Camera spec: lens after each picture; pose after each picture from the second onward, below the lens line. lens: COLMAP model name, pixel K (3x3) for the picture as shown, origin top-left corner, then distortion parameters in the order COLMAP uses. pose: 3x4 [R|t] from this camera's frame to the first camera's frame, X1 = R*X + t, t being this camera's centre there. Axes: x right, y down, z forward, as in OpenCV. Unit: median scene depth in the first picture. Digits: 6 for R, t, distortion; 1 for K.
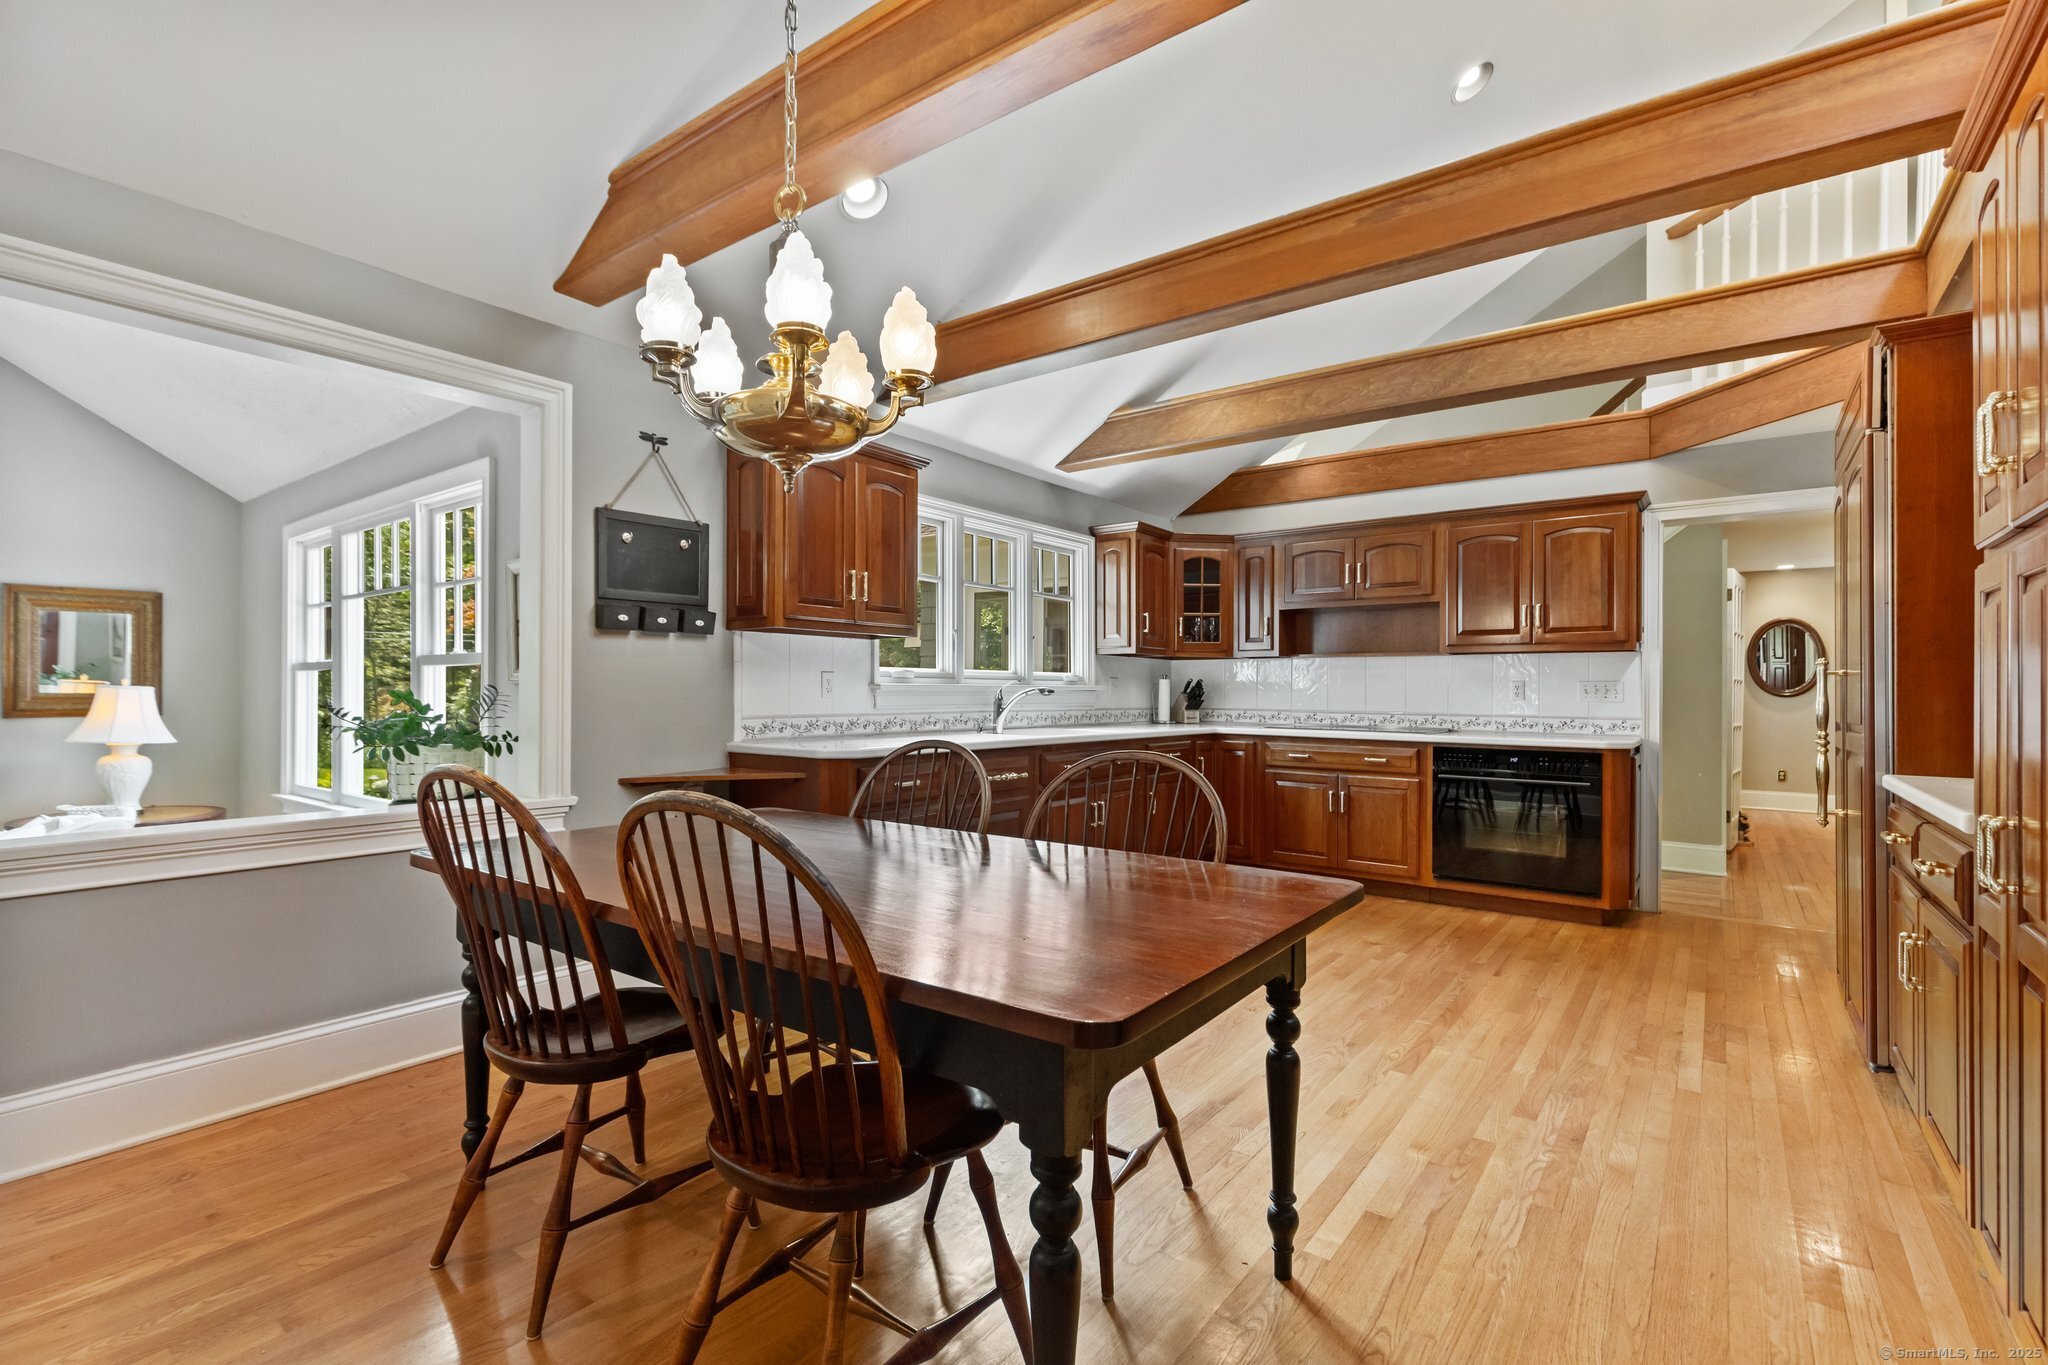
lens RADIAL K [[933.2, 0, 1011.8], [0, 933.2, 689.5], [0, 0, 1]] dist [0.008926, -0.000361]
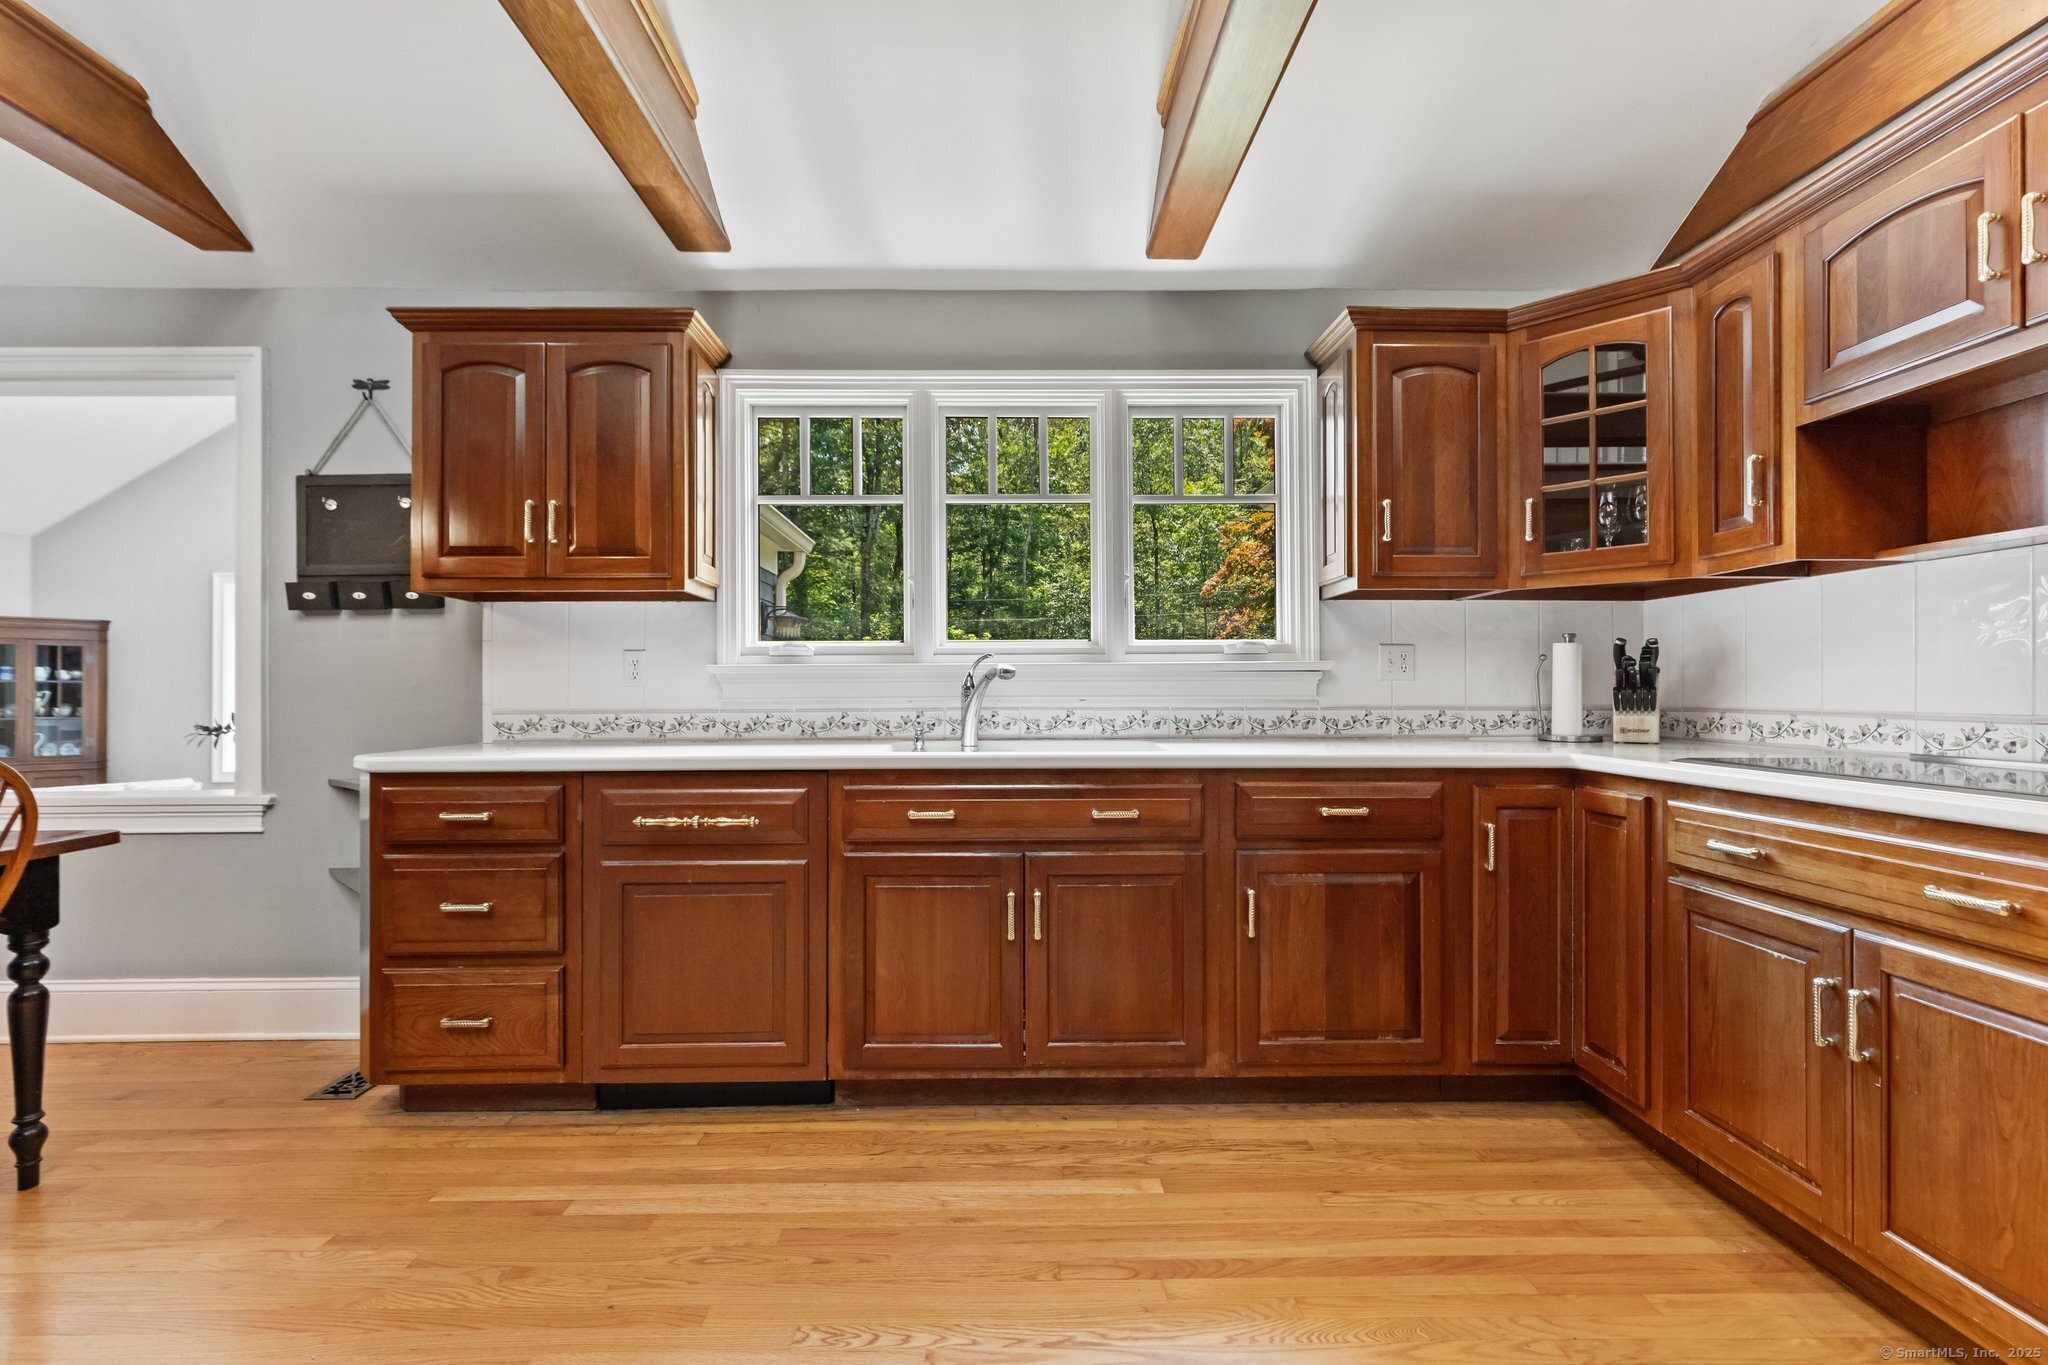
lens RADIAL K [[933.2, 0, 1019.0], [0, 933.2, 691.8], [0, 0, 1]] dist [0.008926, -0.000361]
pose [[0.613310, -0.007073, -0.789811, 0.526642], [0.010382, 0.999946, -0.000893, 0.015834], [0.789774, -0.007653, 0.613350, 0.753399]]
